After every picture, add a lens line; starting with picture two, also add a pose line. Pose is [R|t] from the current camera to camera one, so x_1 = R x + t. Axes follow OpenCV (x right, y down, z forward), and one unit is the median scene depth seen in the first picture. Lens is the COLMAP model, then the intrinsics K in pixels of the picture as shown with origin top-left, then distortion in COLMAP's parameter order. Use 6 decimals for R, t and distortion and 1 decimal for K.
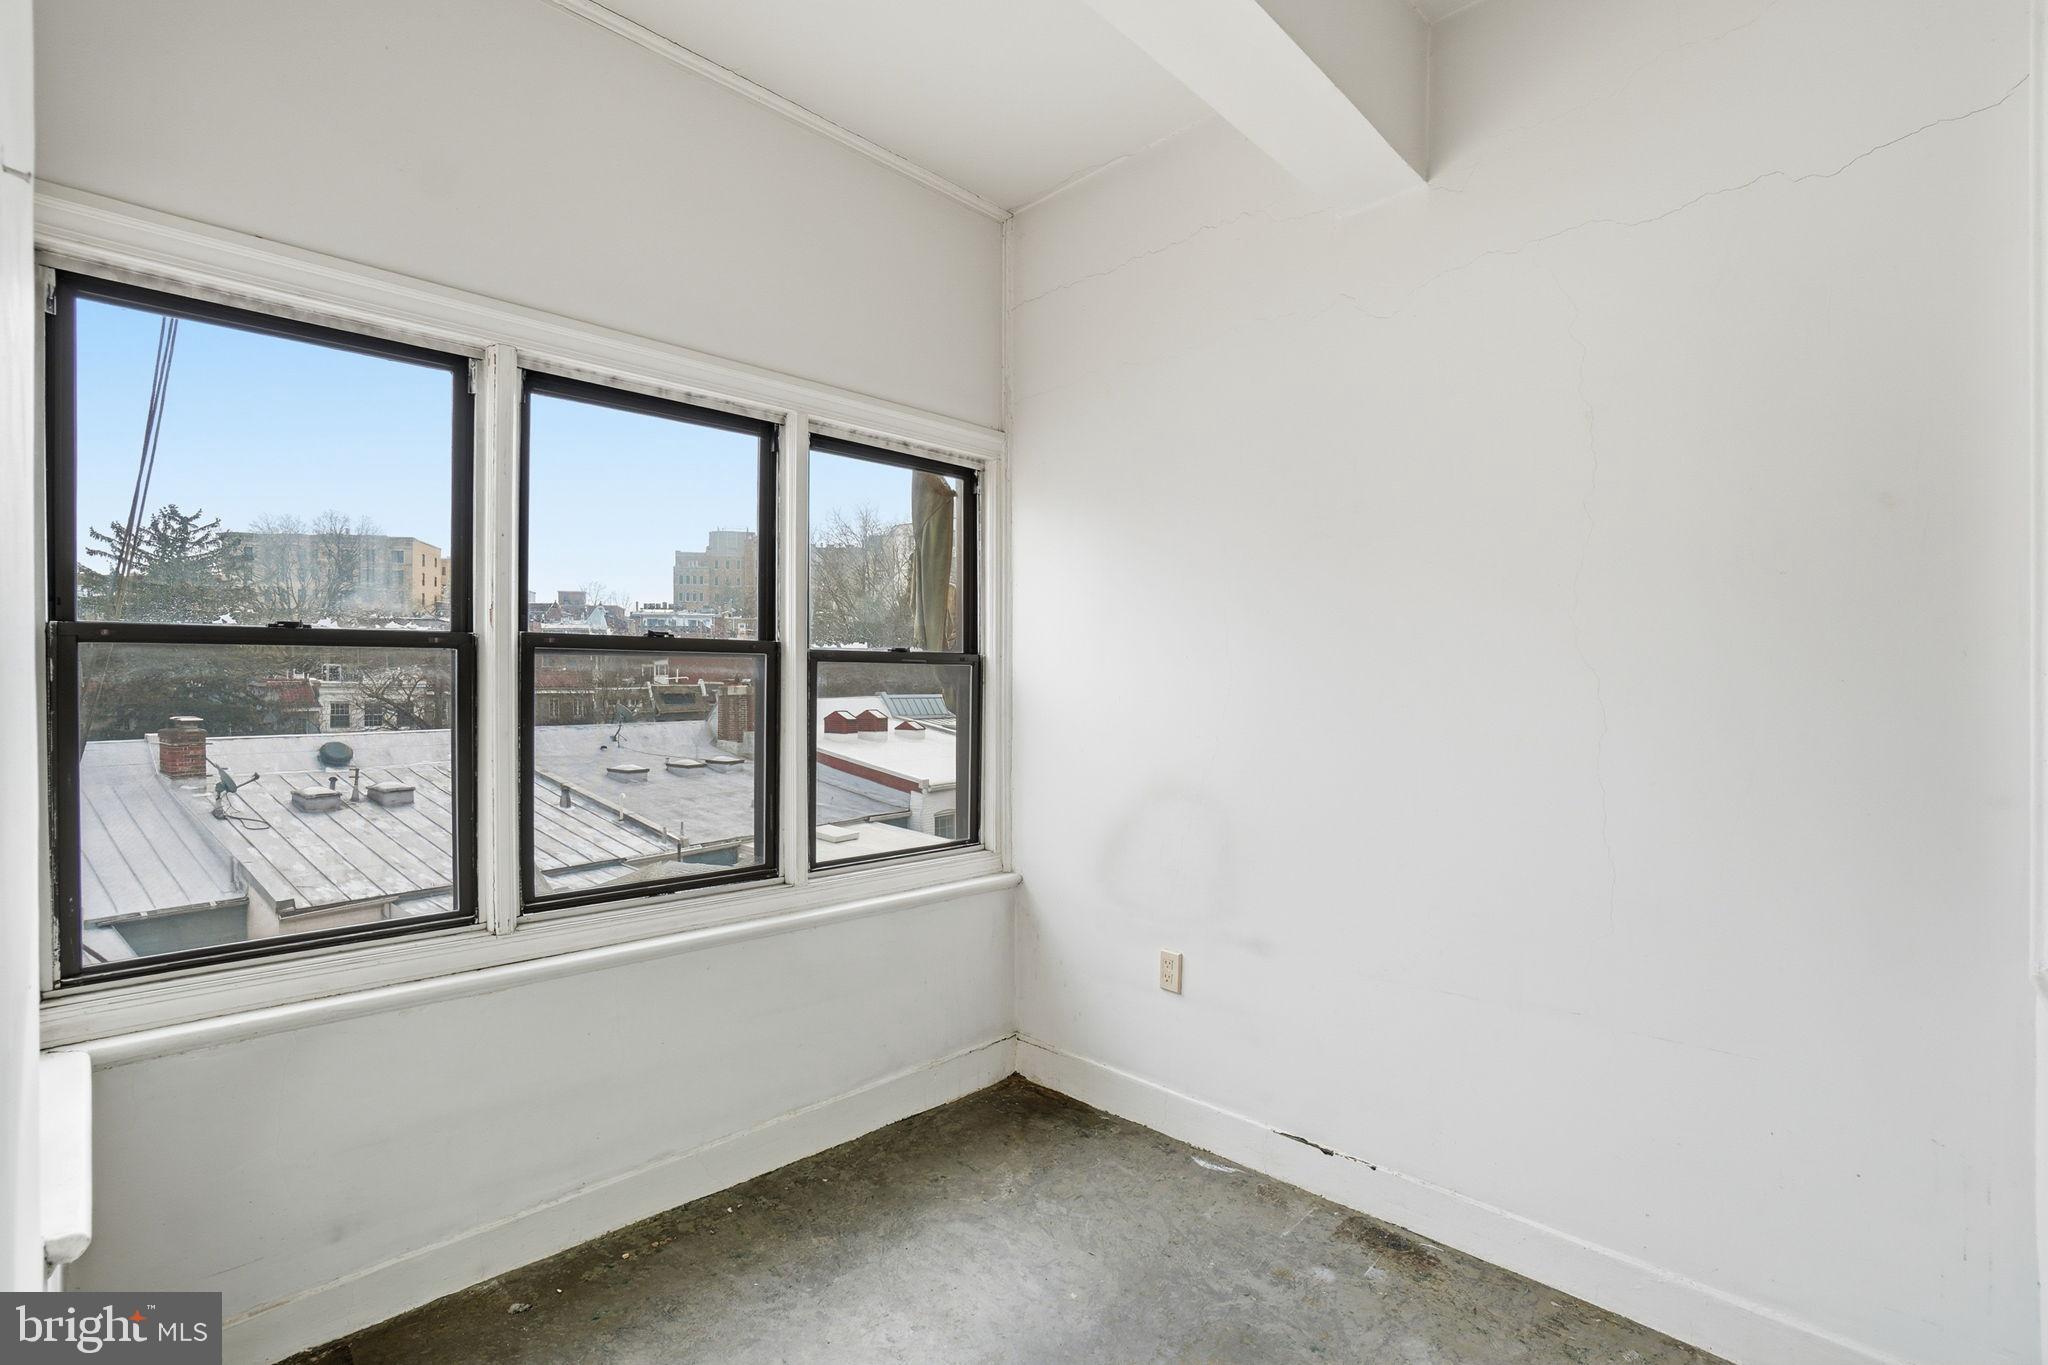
lens RADIAL K [[970.2, 0, 1011.5], [0, 970.2, 687.7], [0, 0, 1]] dist [-0.060012, 0.022333]
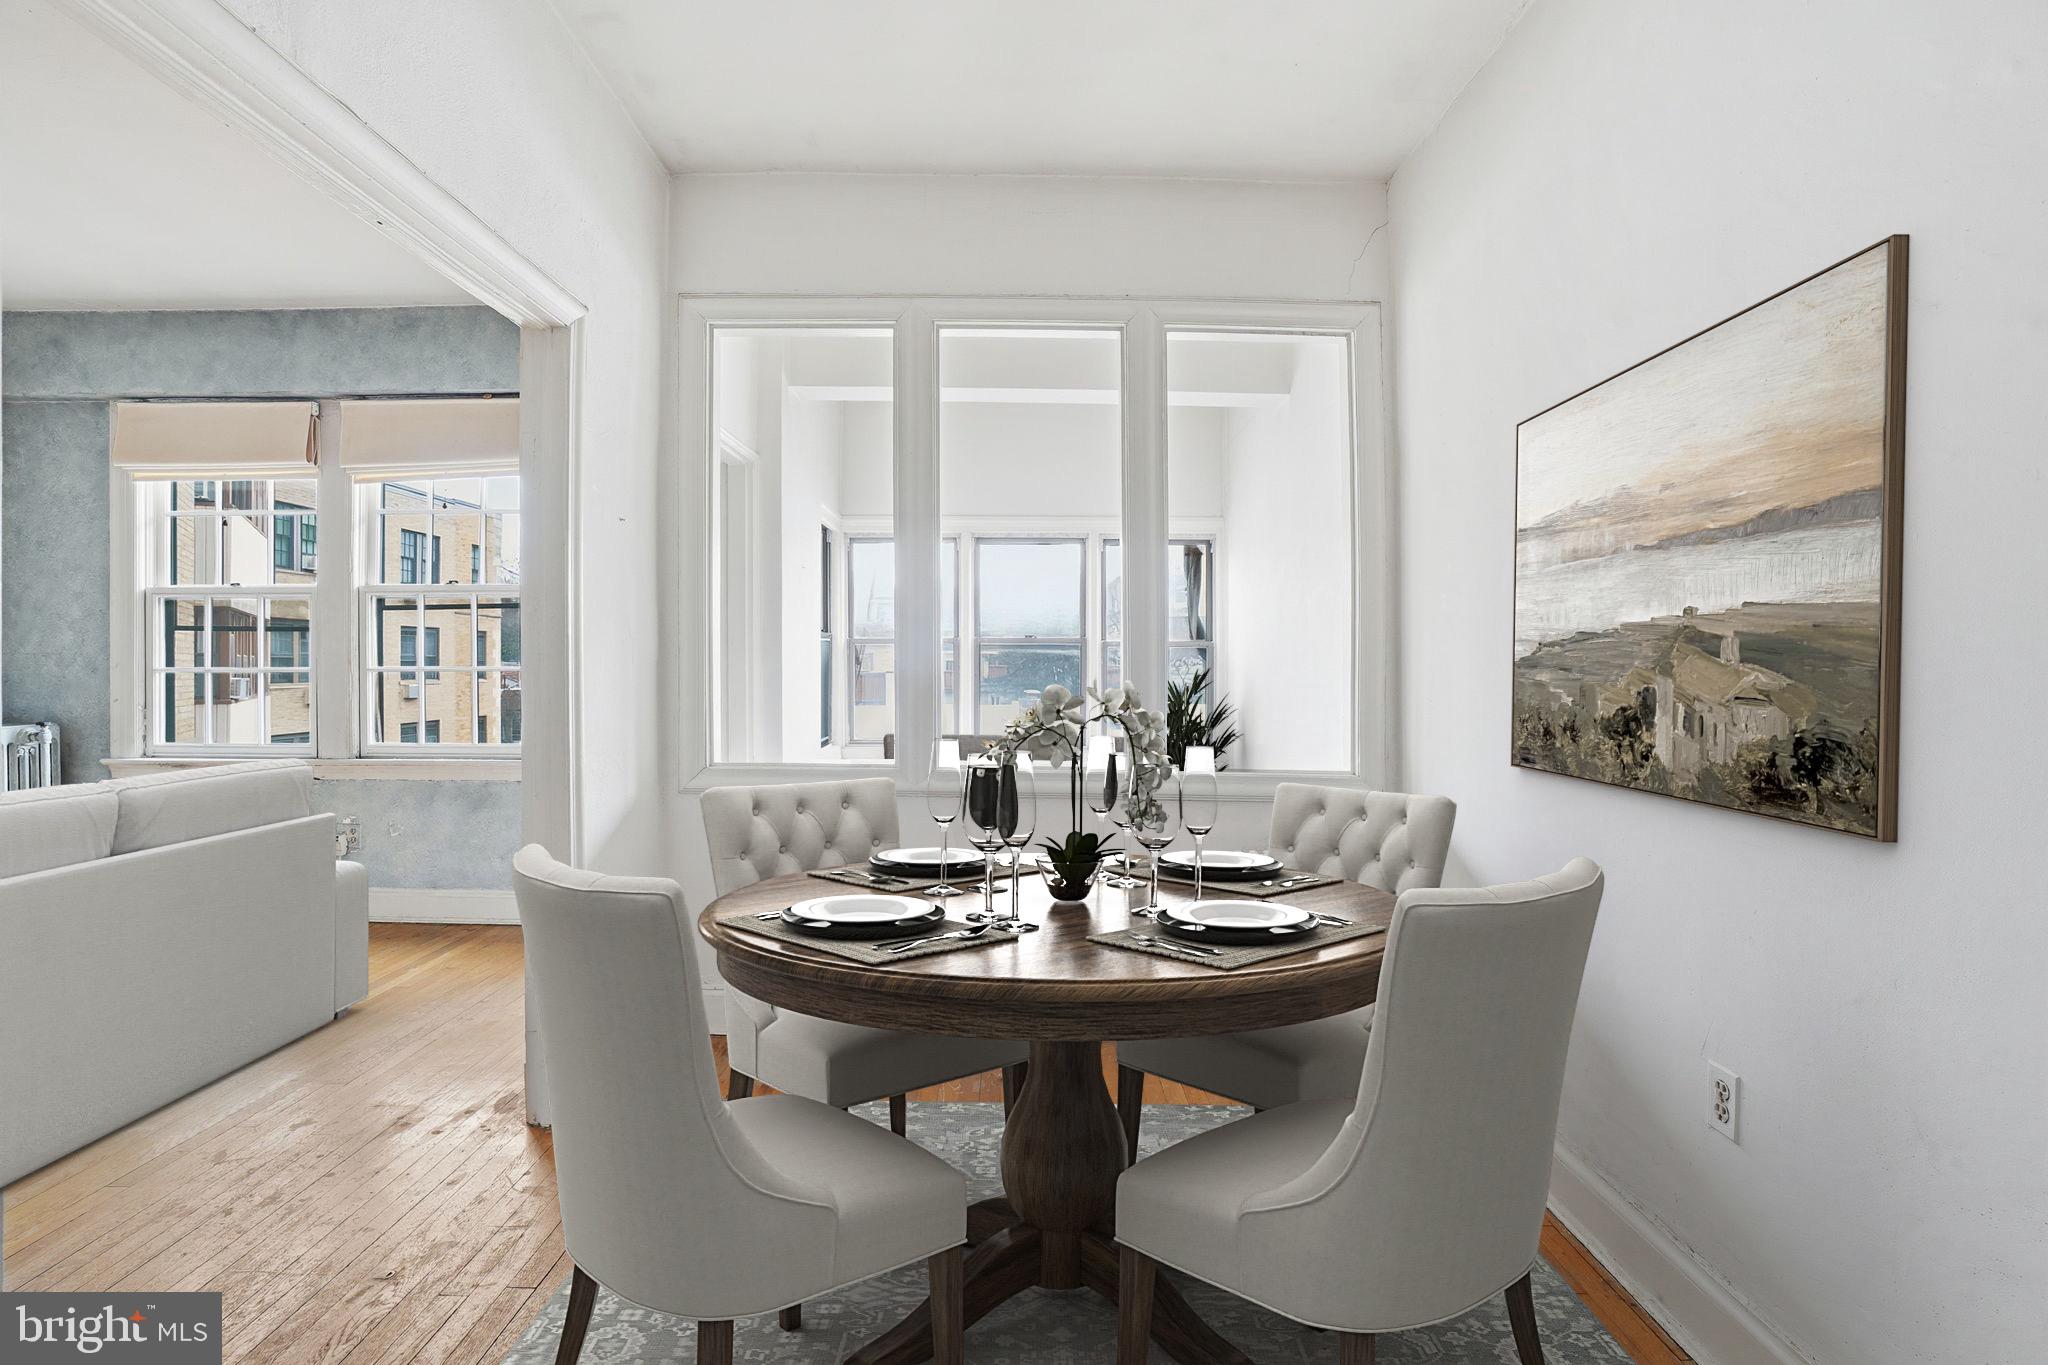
lens RADIAL K [[970.2, 0, 1011.5], [0, 970.2, 687.7], [0, 0, 1]] dist [-0.060012, 0.022333]
pose [[0.699272, 0.013378, -0.714731, 0.167531], [-0.006562, 0.999903, 0.012296, 0.002872], [0.714826, -0.003908, 0.699292, -0.077570]]
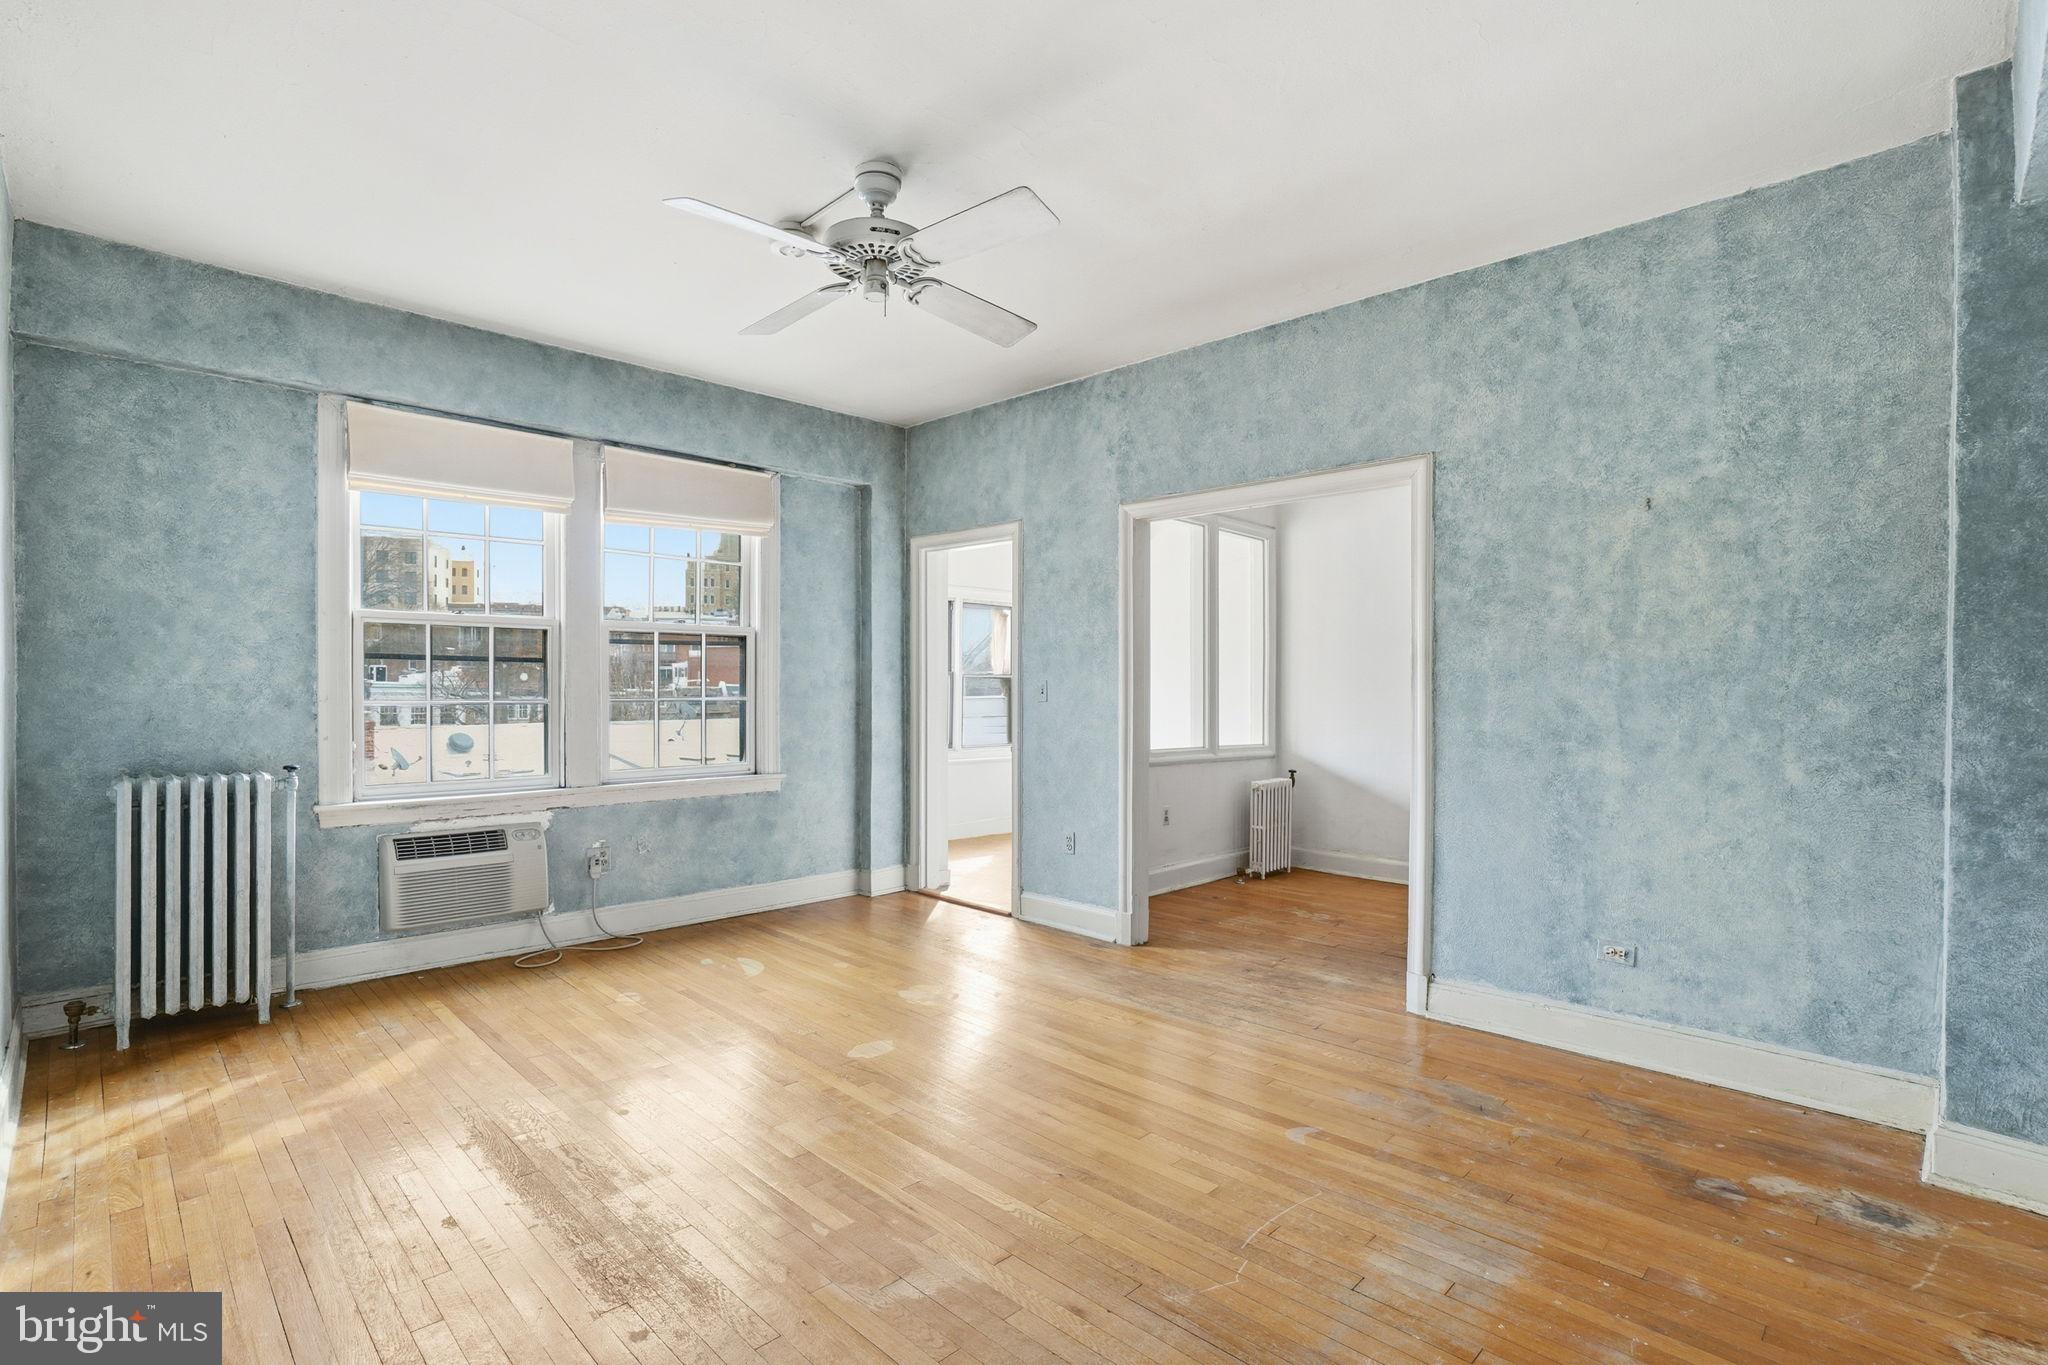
lens RADIAL K [[967.1, 0, 1024.5], [0, 967.1, 693.9], [0, 0, 1]] dist [-0.061984, 0.023720]
pose [[0.999958, 0.003324, 0.008570, 0.001607], [-0.003362, 0.999985, 0.004390, -0.000591], [-0.008555, -0.004419, 0.999954, -0.270309]]
